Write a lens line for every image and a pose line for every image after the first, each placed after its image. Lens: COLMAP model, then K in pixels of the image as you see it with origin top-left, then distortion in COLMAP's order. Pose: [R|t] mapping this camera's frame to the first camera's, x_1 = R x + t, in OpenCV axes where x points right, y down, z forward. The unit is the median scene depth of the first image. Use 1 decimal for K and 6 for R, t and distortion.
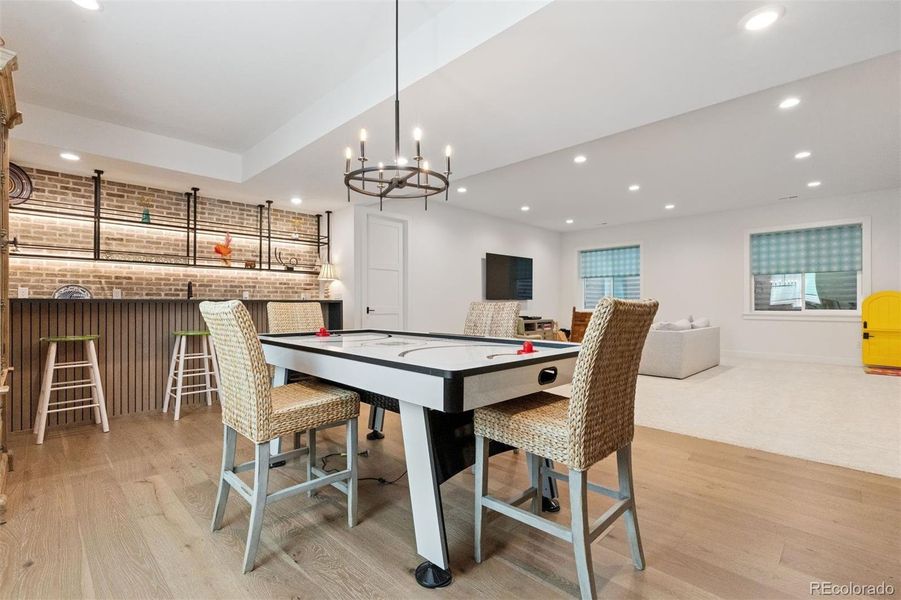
lens RADIAL K [[411.9, 0, 449.0], [0, 411.9, 300.2], [0, 0, 1]] dist [0.001657, 0.000657]
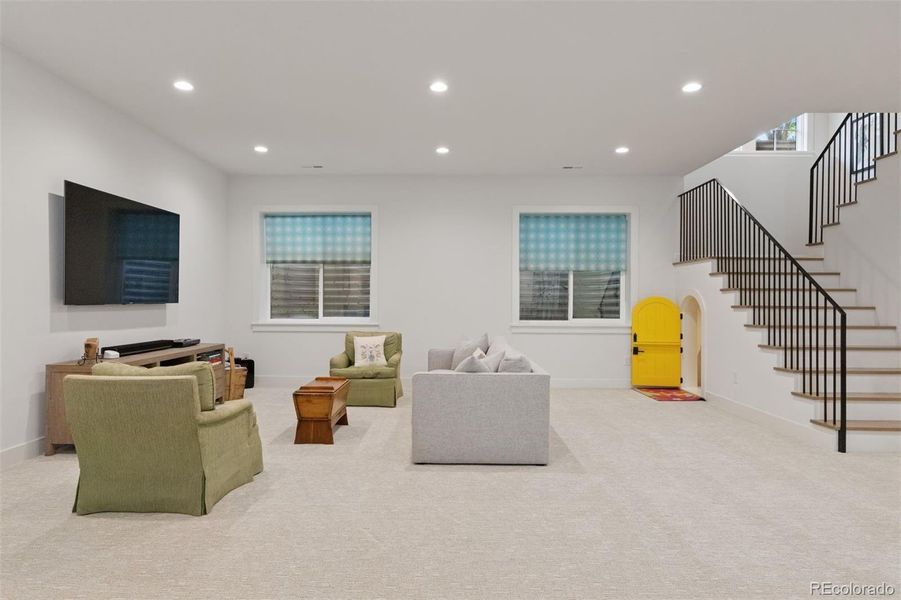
lens RADIAL K [[538.3, 0, 450.0], [0, 538.3, 303.5], [0, 0, 1]] dist [0.010594, -0.003287]
pose [[0.719829, 0.001304, 0.694150, -0.001019], [-0.011448, 0.999885, 0.009994, -0.016885], [-0.694057, -0.015140, 0.719761, 0.575316]]
